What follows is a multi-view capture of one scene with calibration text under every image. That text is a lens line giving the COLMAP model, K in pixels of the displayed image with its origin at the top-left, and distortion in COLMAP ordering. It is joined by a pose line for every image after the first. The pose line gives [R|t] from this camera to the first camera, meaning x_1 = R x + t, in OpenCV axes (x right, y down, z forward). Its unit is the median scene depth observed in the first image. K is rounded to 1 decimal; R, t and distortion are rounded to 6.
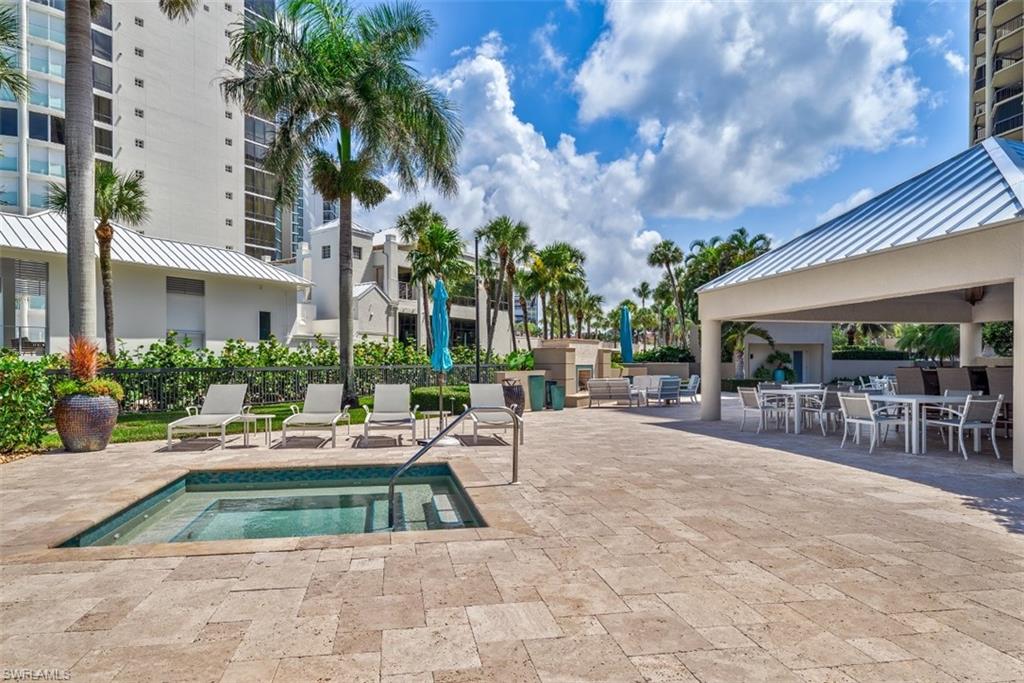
lens RADIAL K [[607.3, 0, 511.3], [0, 607.3, 364.6], [0, 0, 1]] dist [0.000337, 0.000221]
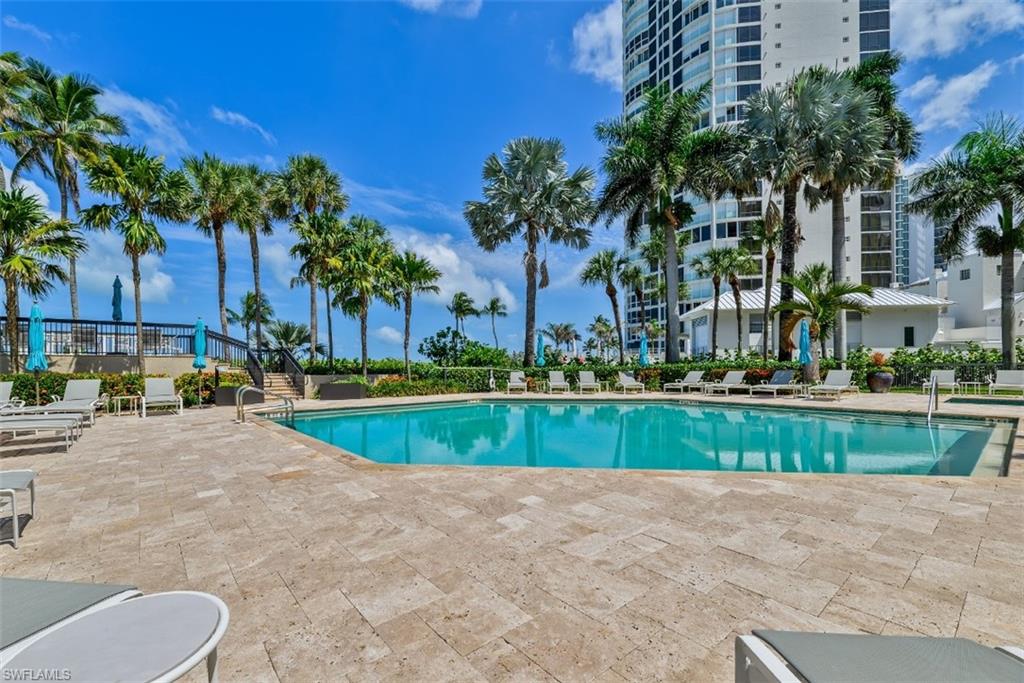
lens RADIAL K [[403.8, 0, 513.1], [0, 403.8, 364.6], [0, 0, 1]] dist [-0.000330, -0.000114]
pose [[0.442620, -0.003031, -0.896704, 0.042692], [0.002028, 0.999995, -0.002380, 0.003628], [0.896707, -0.000765, 0.442624, -0.283280]]
